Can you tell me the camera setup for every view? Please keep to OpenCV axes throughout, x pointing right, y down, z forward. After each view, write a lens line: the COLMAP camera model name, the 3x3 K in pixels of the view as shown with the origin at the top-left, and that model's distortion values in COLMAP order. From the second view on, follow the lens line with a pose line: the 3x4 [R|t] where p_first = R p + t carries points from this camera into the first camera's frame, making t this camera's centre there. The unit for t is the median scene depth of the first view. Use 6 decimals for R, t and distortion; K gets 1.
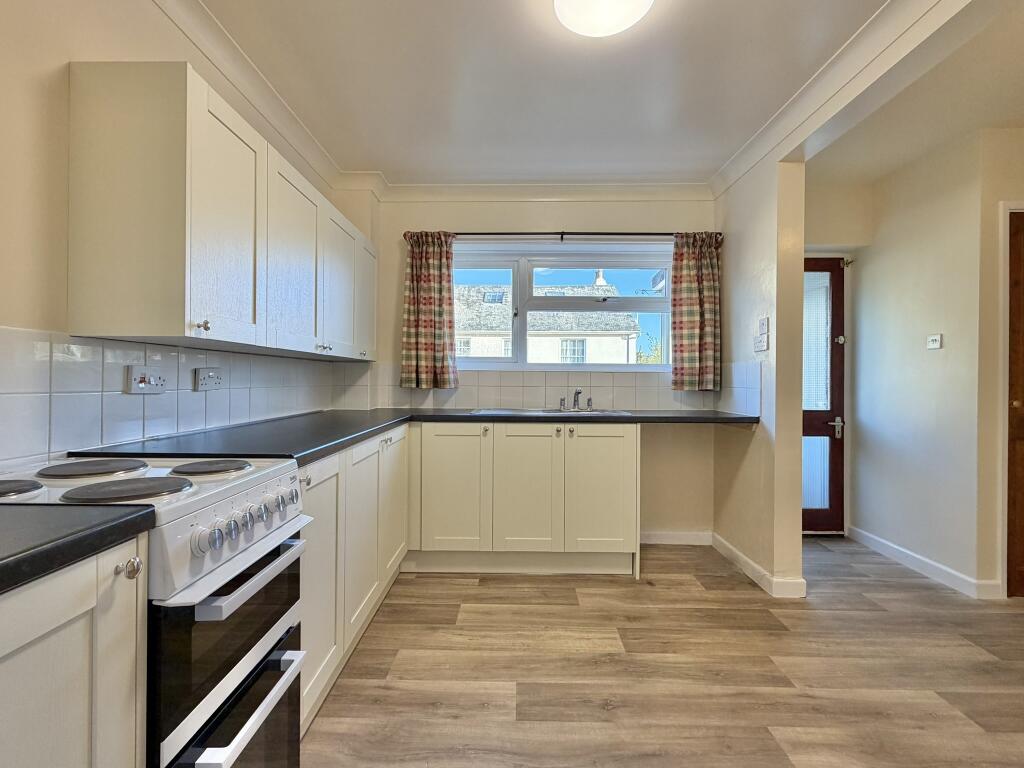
lens RADIAL K [[478.6, 0, 508.3], [0, 478.6, 376.7], [0, 0, 1]] dist [0.000285, -0.000699]
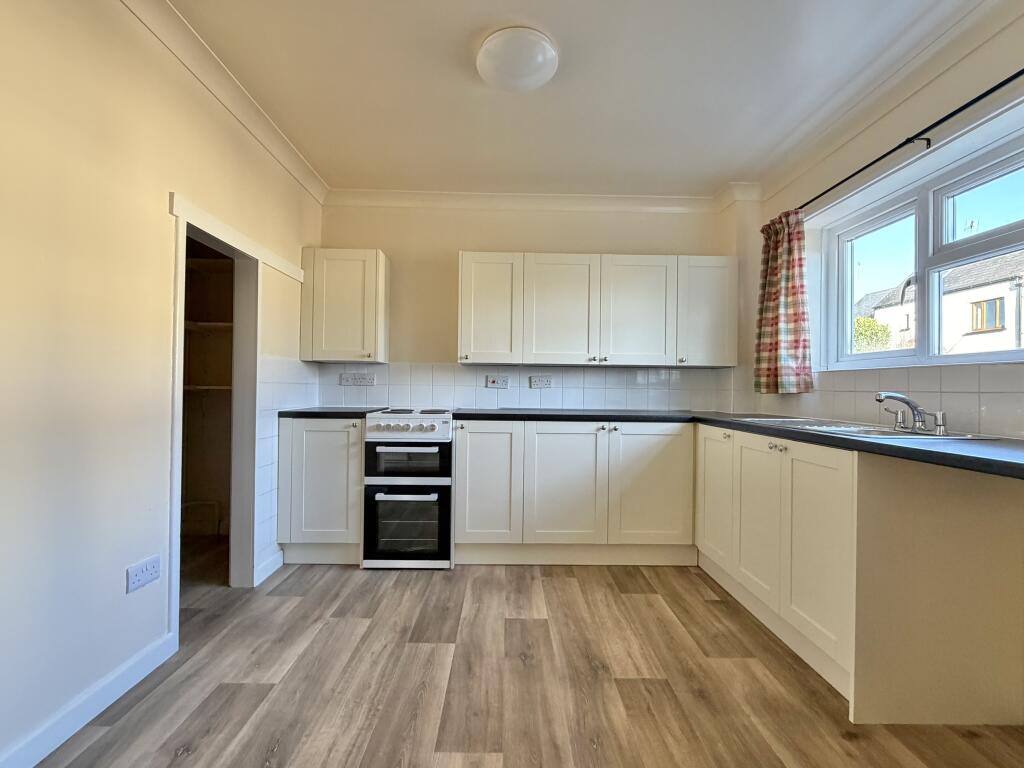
lens RADIAL K [[478.6, 0, 510.8], [0, 478.6, 385.3], [0, 0, 1]] dist [0.000285, -0.000699]
pose [[0.024763, -0.012453, -0.999616, 1.045478], [-0.007789, 0.999890, -0.012649, 0.036076], [0.999663, 0.008099, 0.024663, 0.710820]]
